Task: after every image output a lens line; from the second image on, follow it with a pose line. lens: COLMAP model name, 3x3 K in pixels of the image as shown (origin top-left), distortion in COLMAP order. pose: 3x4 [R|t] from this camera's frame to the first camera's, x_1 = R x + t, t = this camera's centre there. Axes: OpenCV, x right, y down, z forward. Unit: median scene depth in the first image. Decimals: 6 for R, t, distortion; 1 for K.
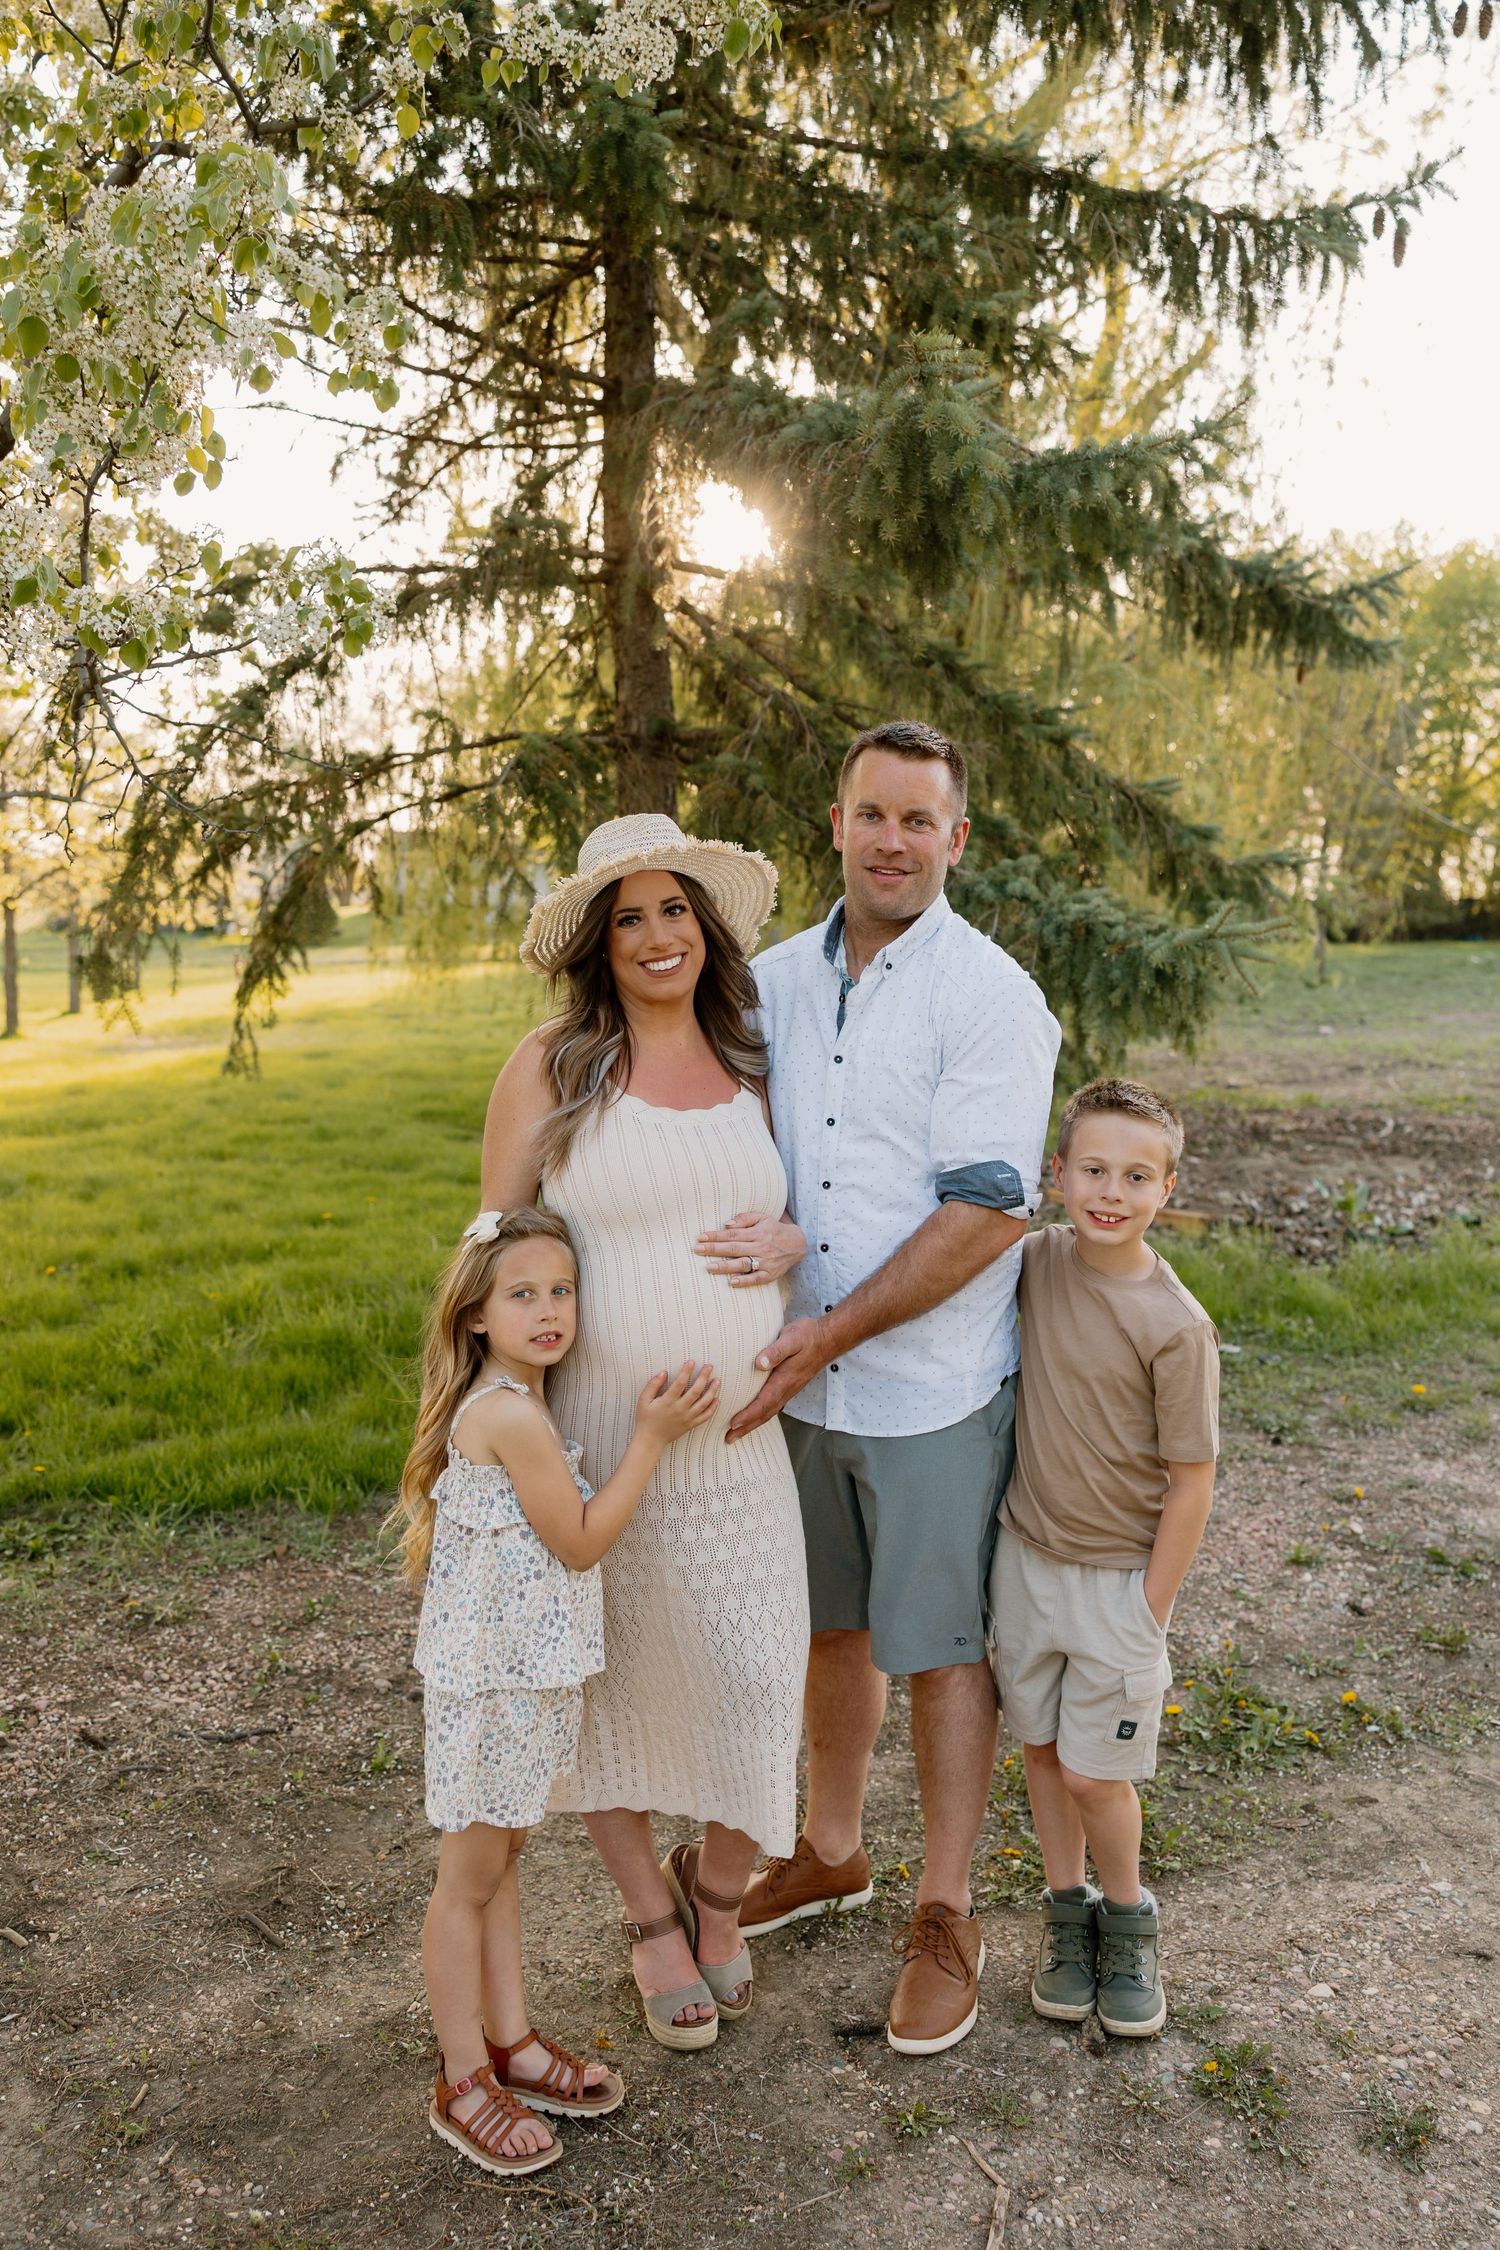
lens RADIAL K [[1692.1, 0, 758.3], [0, 1692.1, 1123.5], [0, 0, 1]] dist [0.008902, -0.000134]
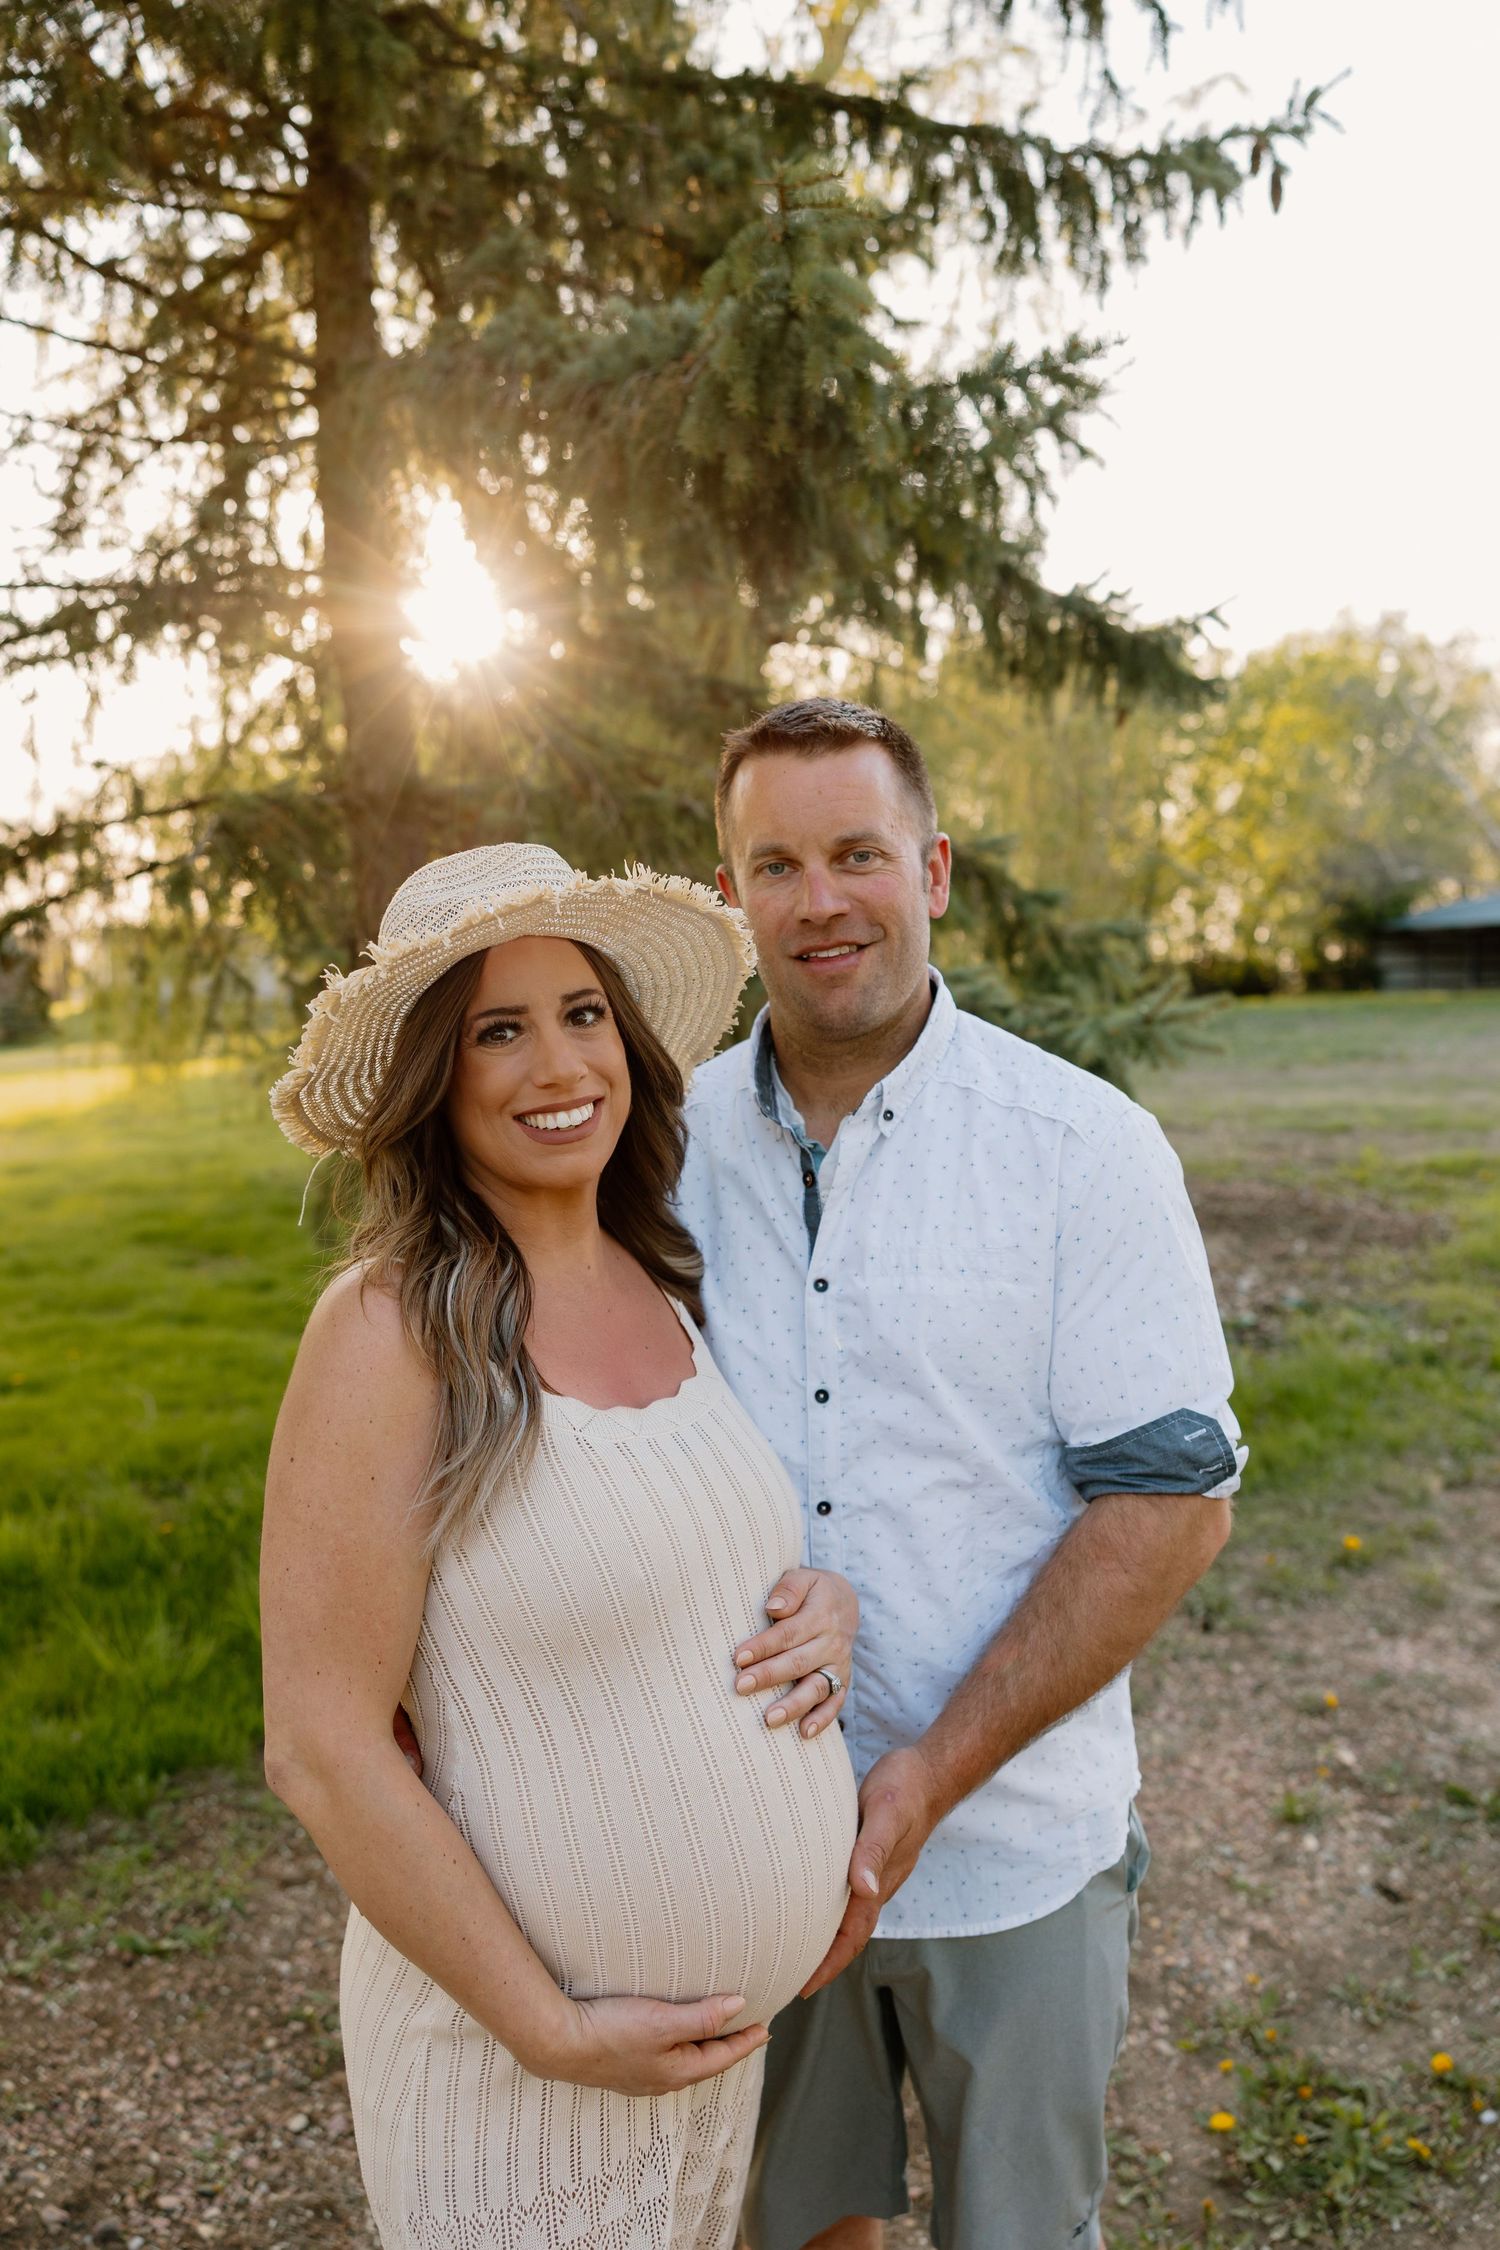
lens RADIAL K [[1692.1, 0, 756.1], [0, 1692.1, 1164.8], [0, 0, 1]] dist [0.008902, -0.000134]
pose [[0.987741, -0.047901, 0.148570, -0.027417], [0.051298, 0.998500, -0.019116, -0.040050], [-0.147432, 0.026503, 0.988717, 0.254620]]
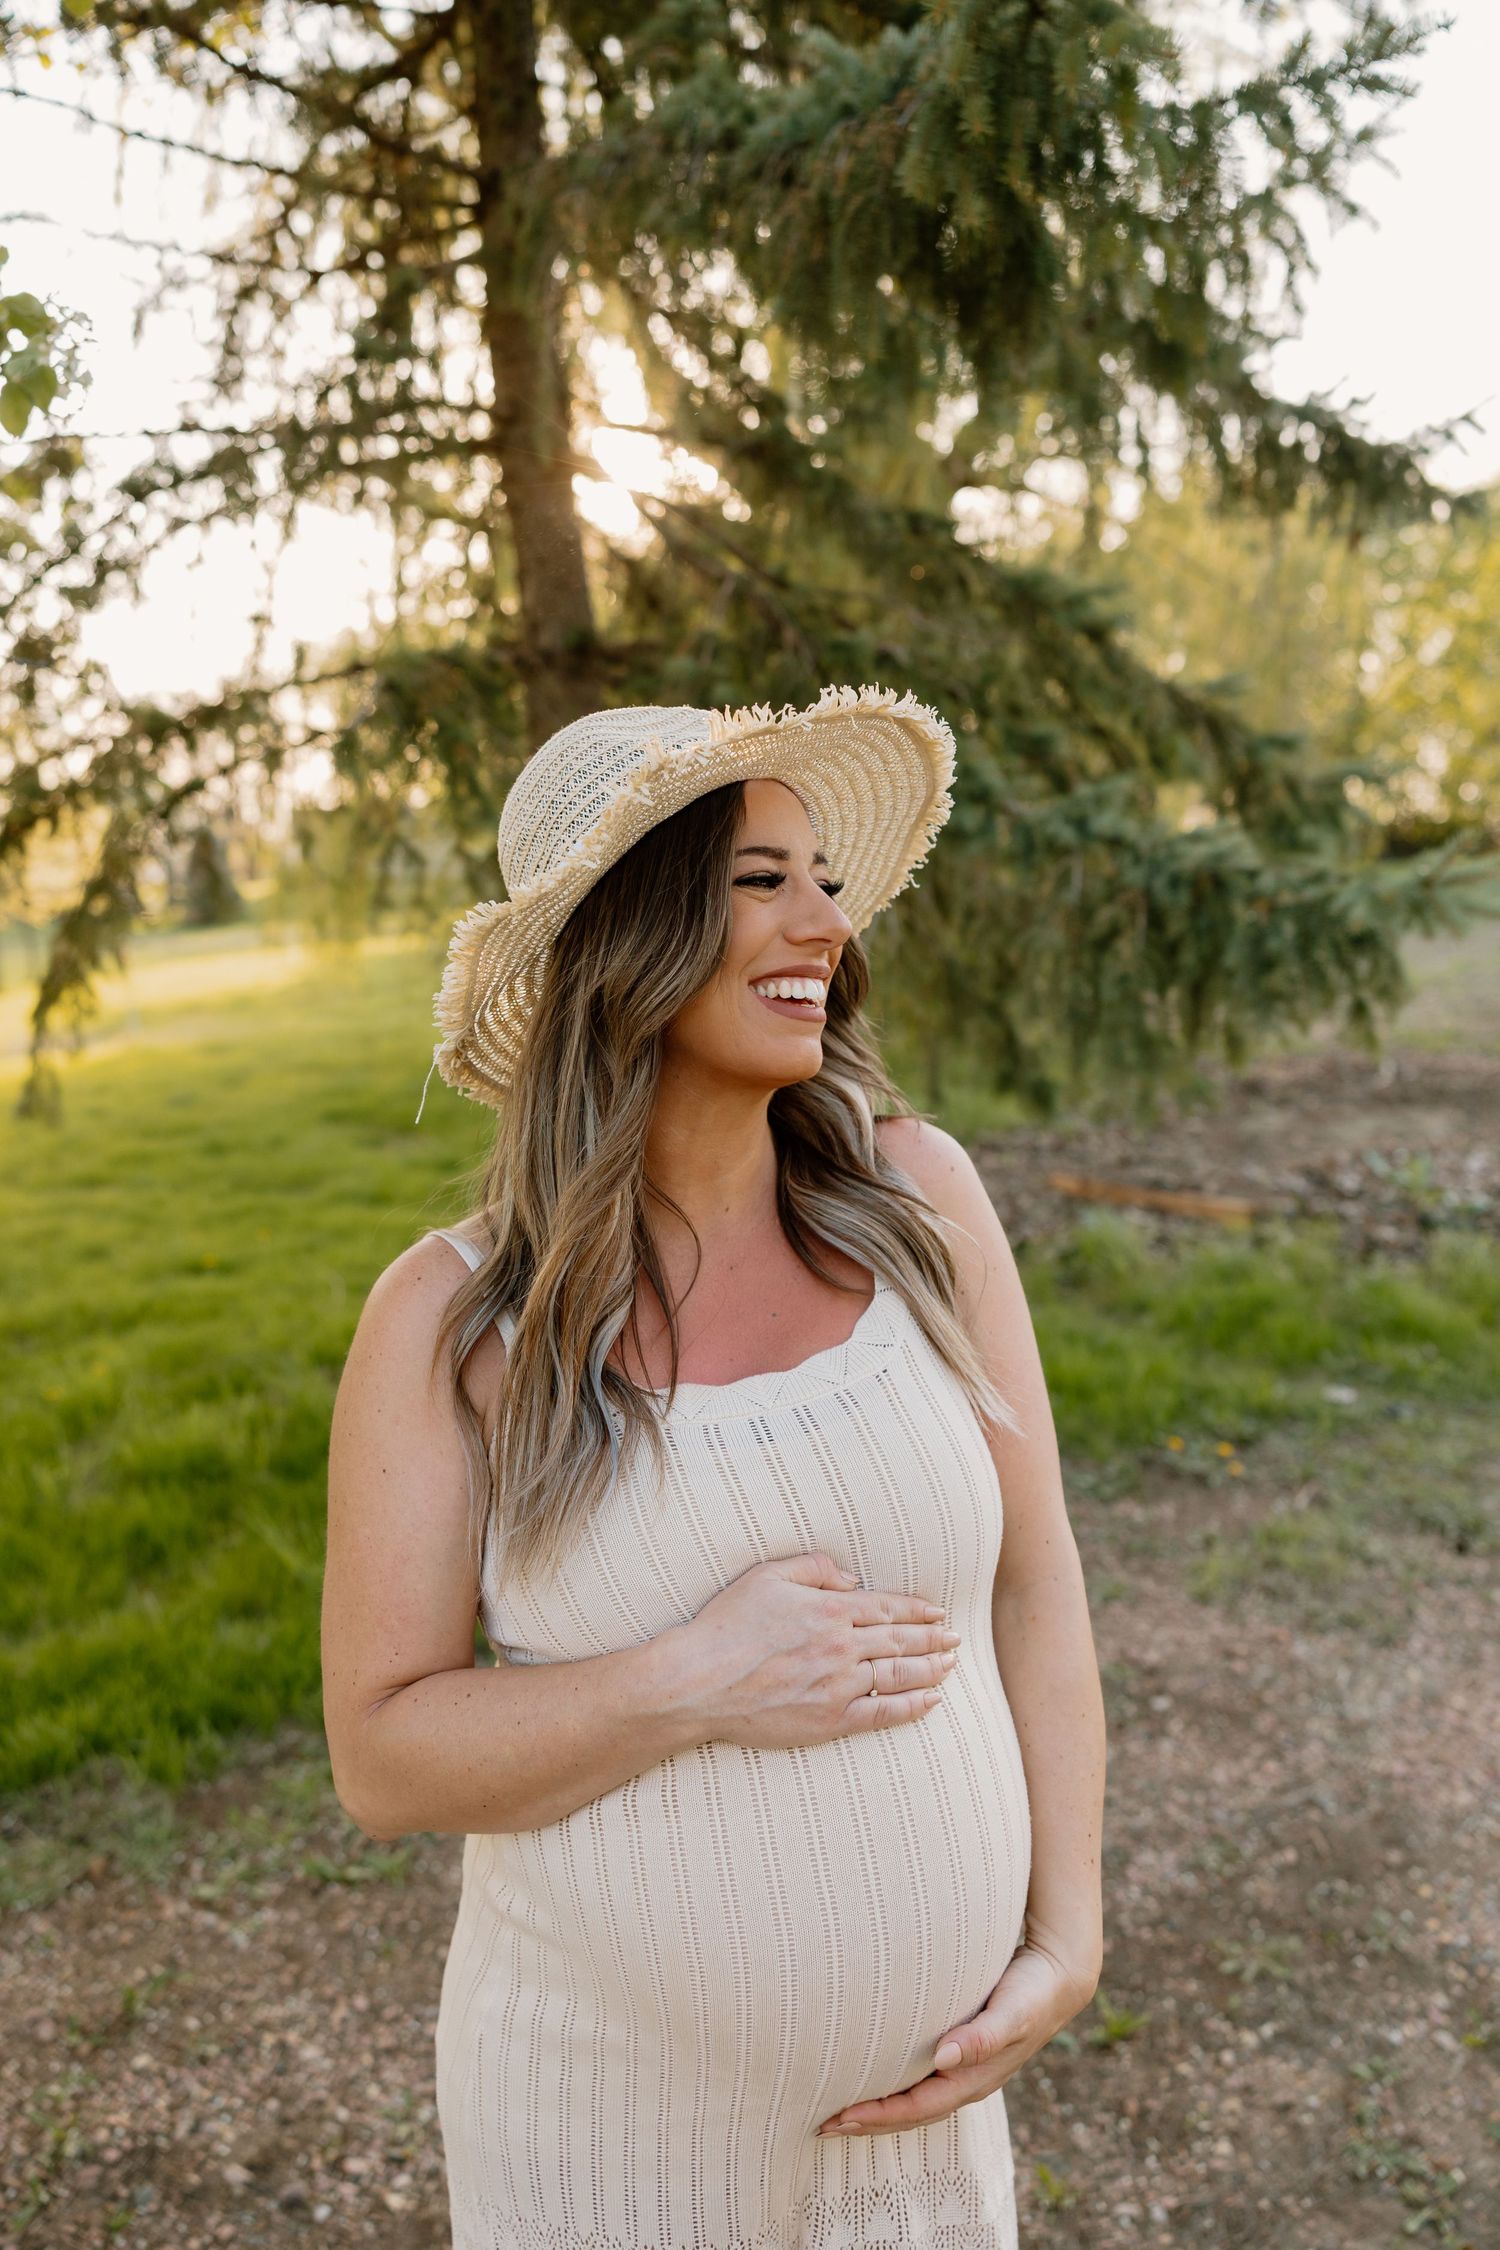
lens RADIAL K [[1692.1, 0, 779.7], [0, 1692.1, 1157.4], [0, 0, 1]] dist [0.008902, -0.000134]
pose [[0.996763, -0.059251, 0.054349, -0.032114], [0.056772, 0.997324, 0.046072, -0.045947], [-0.056933, -0.042837, 0.997459, 0.330839]]
